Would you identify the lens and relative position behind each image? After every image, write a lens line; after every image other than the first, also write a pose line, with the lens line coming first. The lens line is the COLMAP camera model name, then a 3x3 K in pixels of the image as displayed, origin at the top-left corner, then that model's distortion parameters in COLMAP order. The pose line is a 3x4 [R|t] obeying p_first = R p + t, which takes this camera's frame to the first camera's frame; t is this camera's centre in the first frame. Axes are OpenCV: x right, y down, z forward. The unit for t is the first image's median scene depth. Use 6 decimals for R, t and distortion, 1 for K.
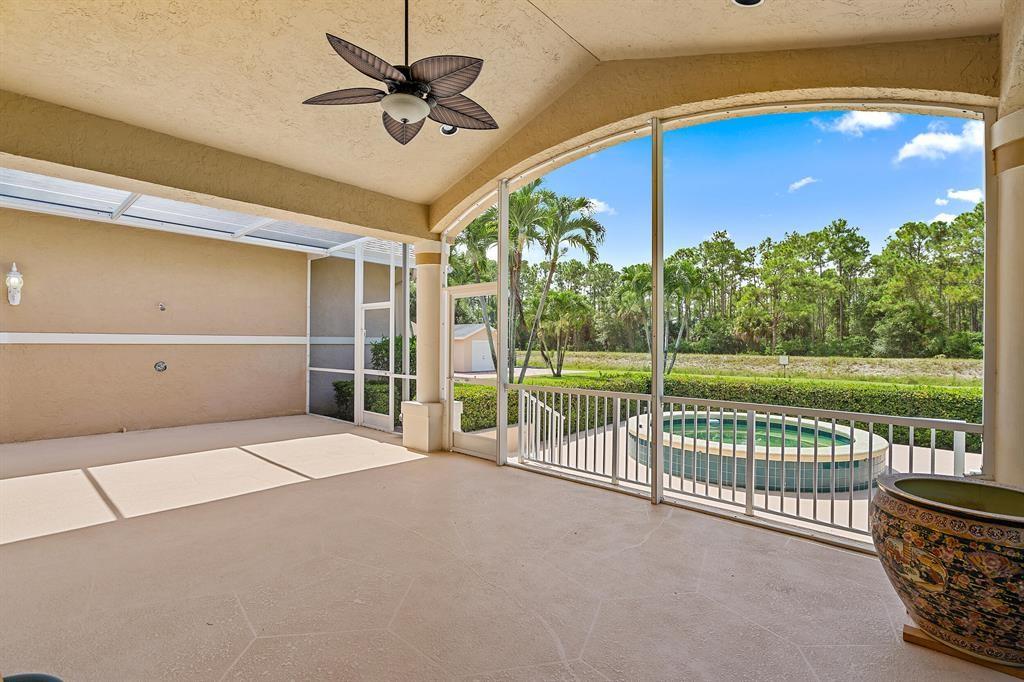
lens RADIAL K [[477.8, 0, 509.6], [0, 477.8, 344.3], [0, 0, 1]] dist [0.001139, 0.000223]
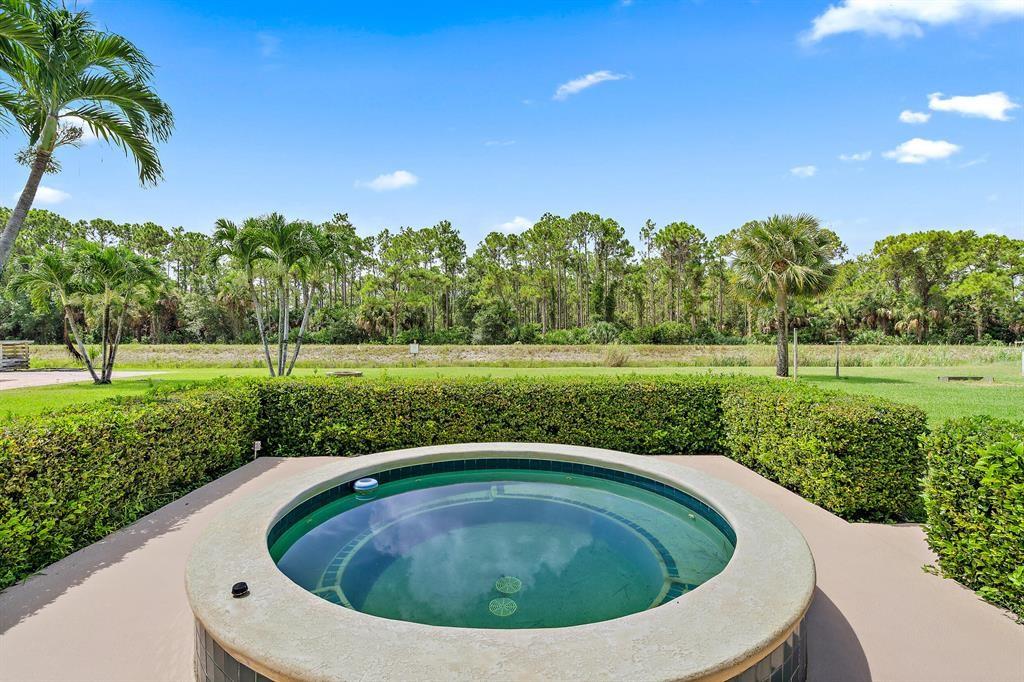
lens RADIAL K [[477.8, 0, 509.6], [0, 477.8, 344.3], [0, 0, 1]] dist [0.001139, 0.000223]
pose [[0.721733, -0.016785, 0.691968, 0.029704], [0.004673, 0.999801, 0.019378, 0.003843], [-0.692156, -0.010753, 0.721668, 0.104203]]
